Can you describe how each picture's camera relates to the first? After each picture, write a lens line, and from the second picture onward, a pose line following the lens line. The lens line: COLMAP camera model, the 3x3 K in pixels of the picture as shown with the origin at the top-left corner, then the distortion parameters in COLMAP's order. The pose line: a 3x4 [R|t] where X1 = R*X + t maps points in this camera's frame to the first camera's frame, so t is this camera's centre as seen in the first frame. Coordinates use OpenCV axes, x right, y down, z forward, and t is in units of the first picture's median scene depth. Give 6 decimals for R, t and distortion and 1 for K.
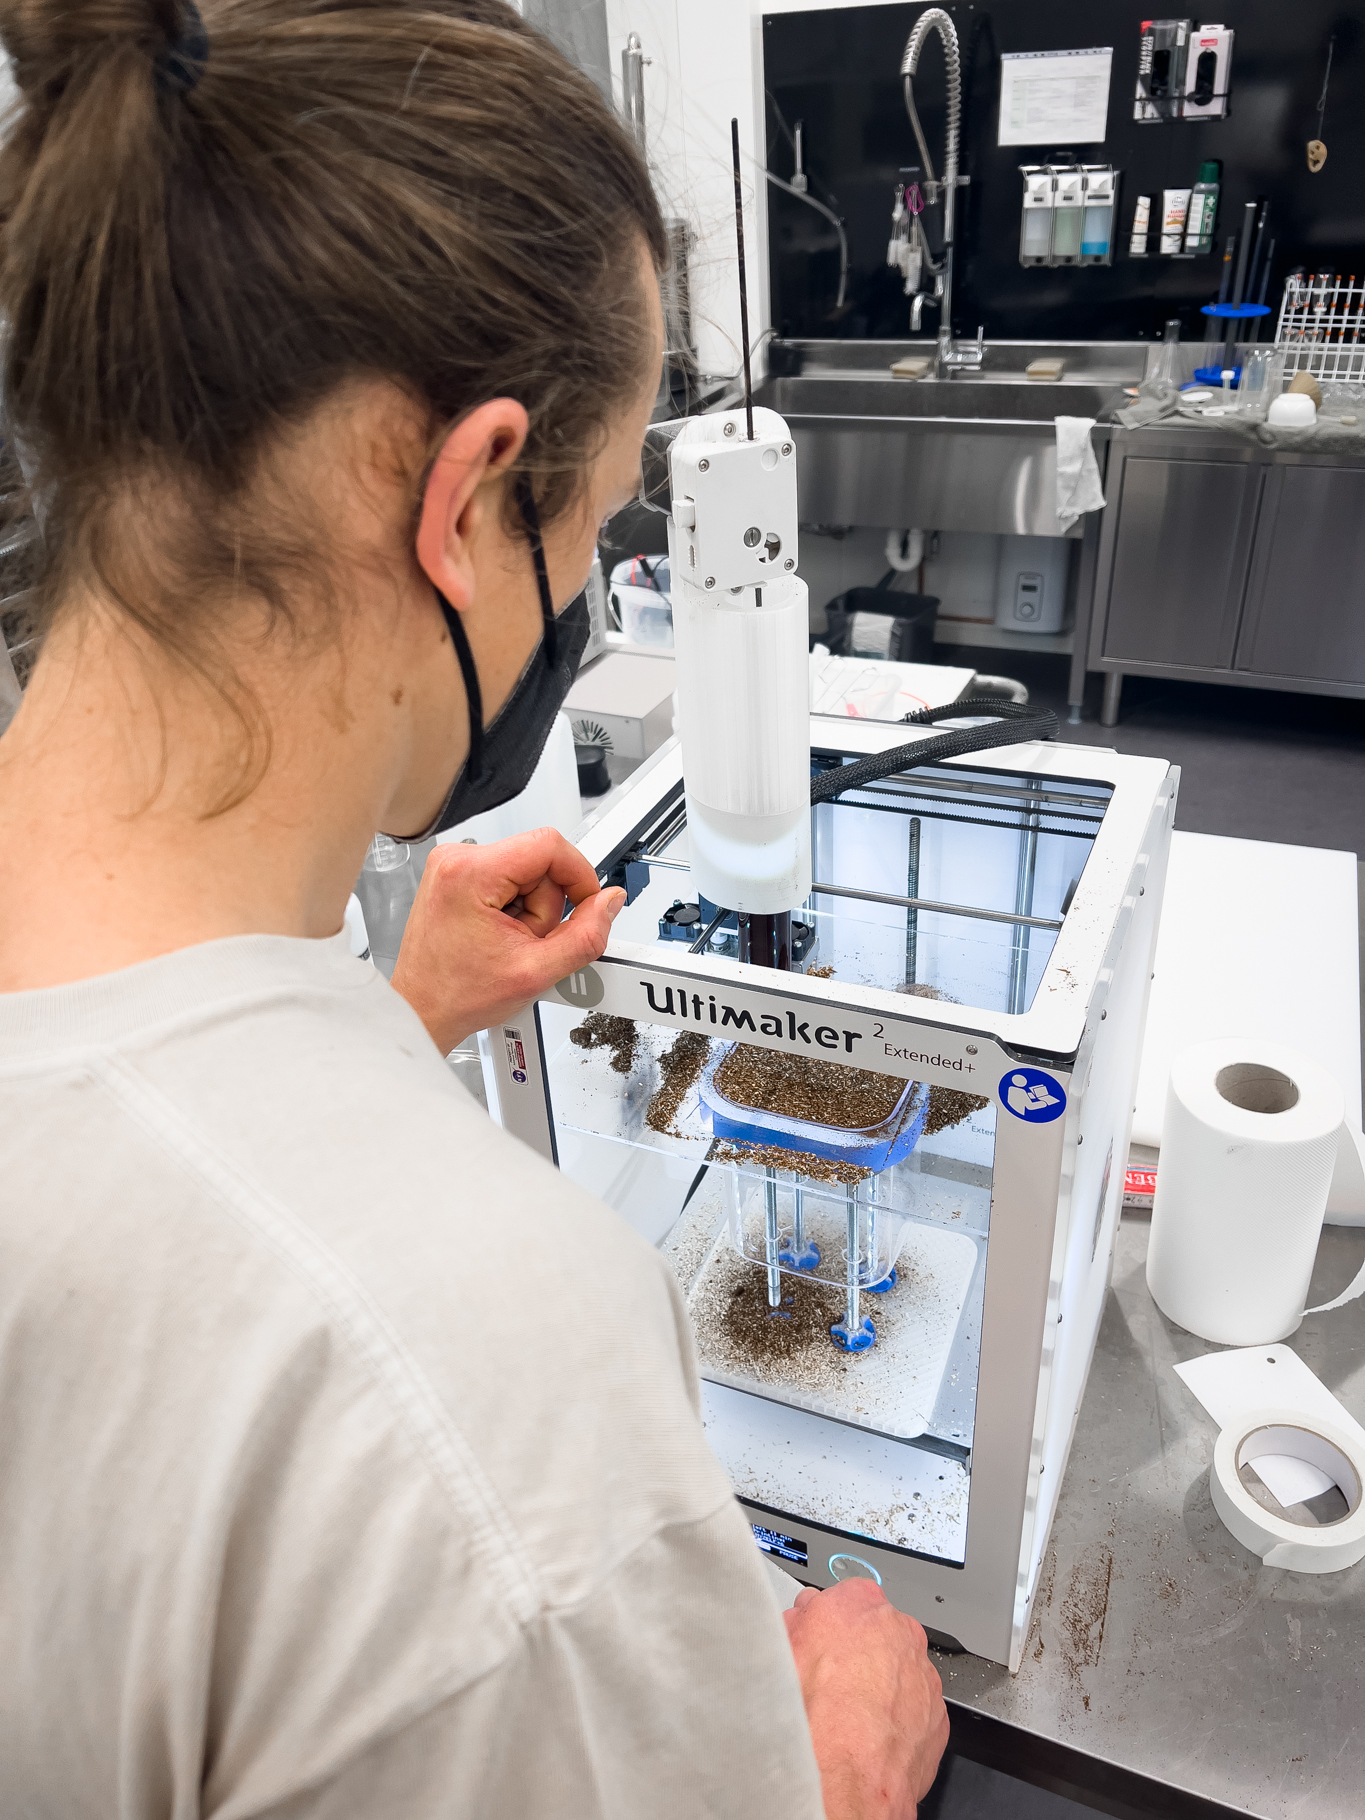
lens RADIAL K [[1370.5, 0, 682.5], [0, 1370.5, 910.0], [0, 0, 1]] dist [0.089650, -0.099359]
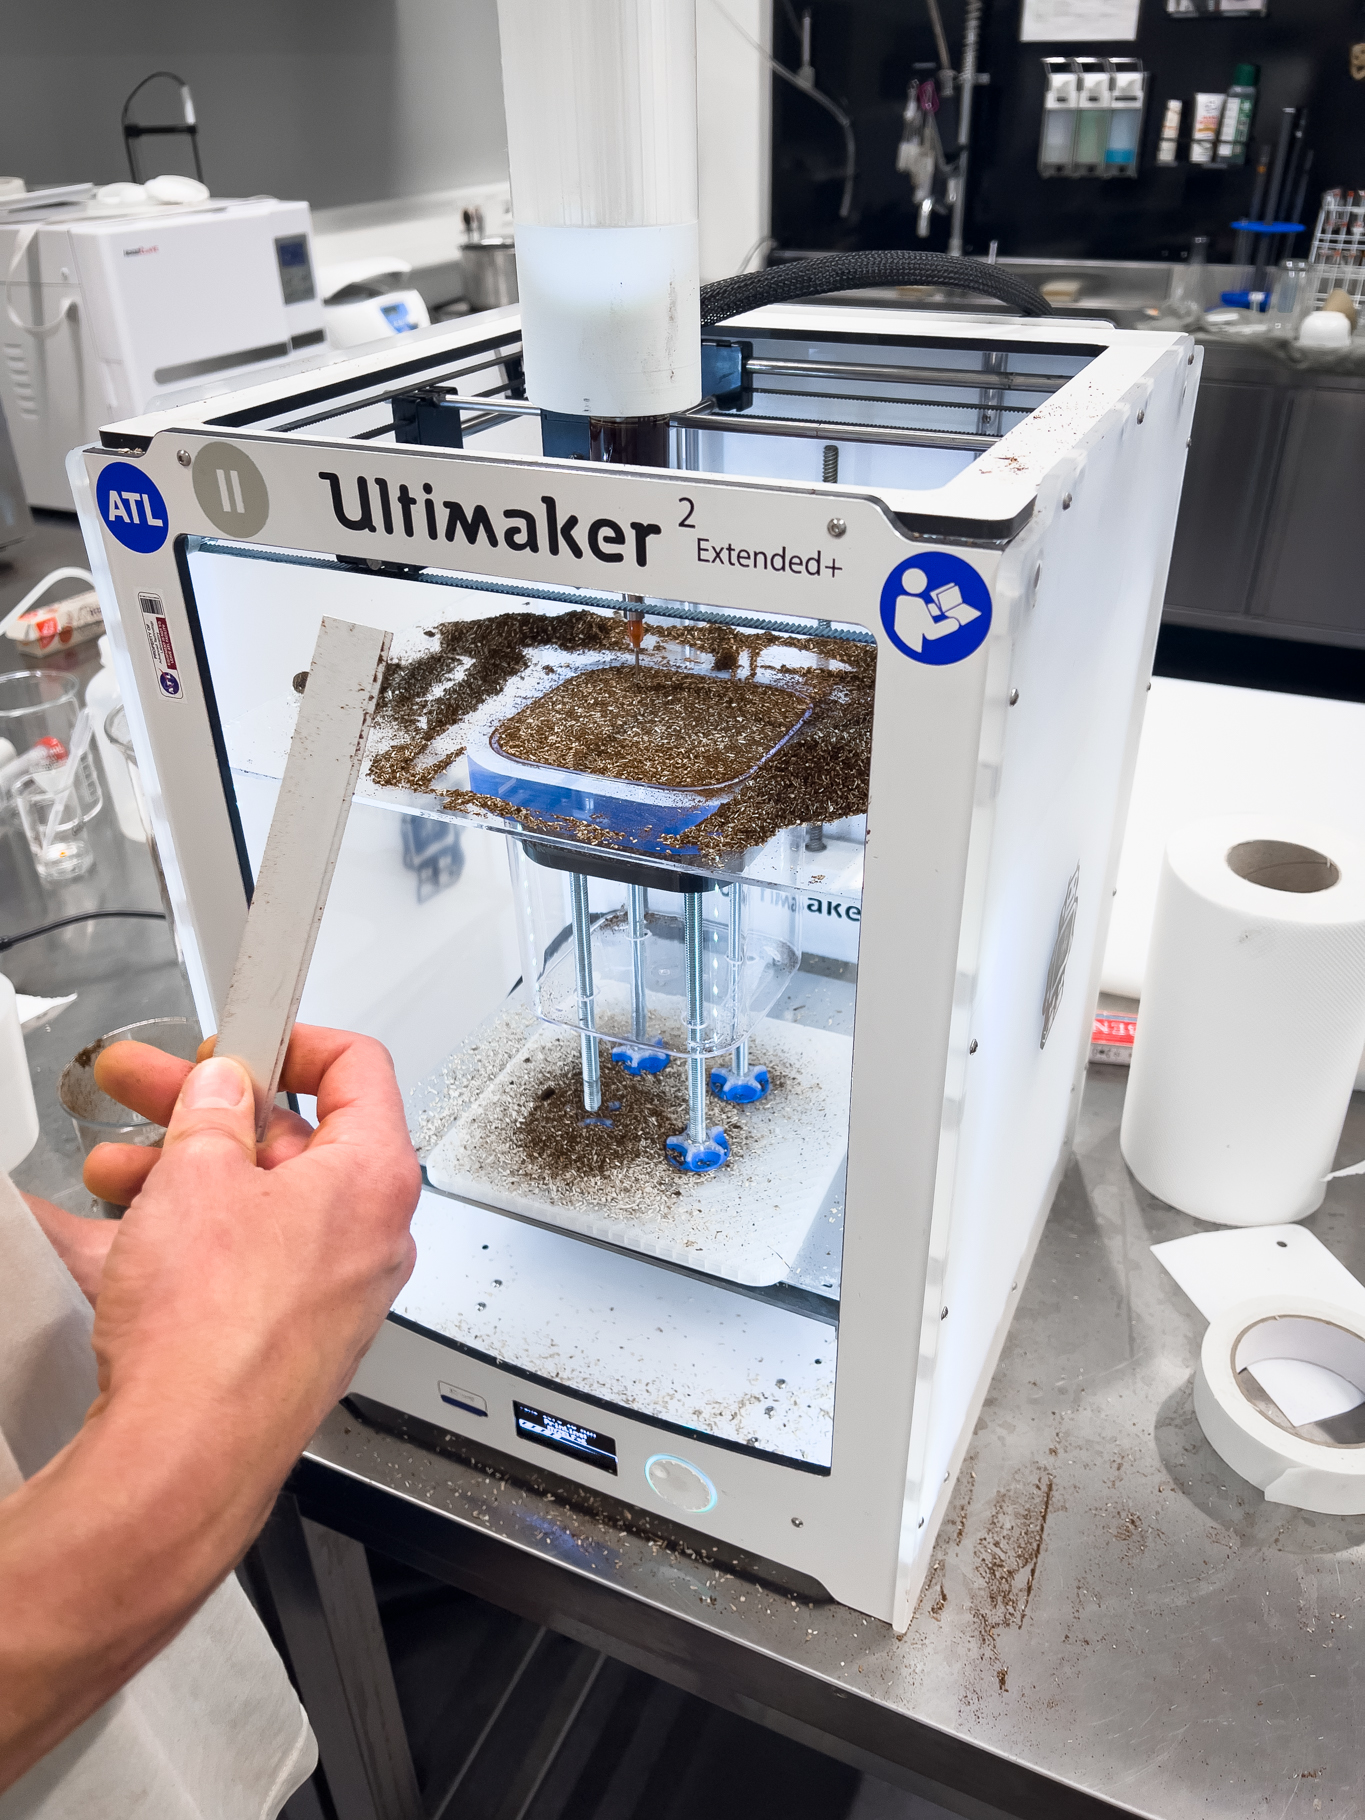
lens RADIAL K [[1392.8, 0, 690.6], [0, 1392.8, 912.4], [0, 0, 1]] dist [0.076242, -0.083149]
pose [[0.998941, 0.044663, 0.011027, 0.086858], [-0.044661, 0.999002, -0.000468, 0.154097], [-0.011037, -0.000025, 0.999939, 0.239595]]
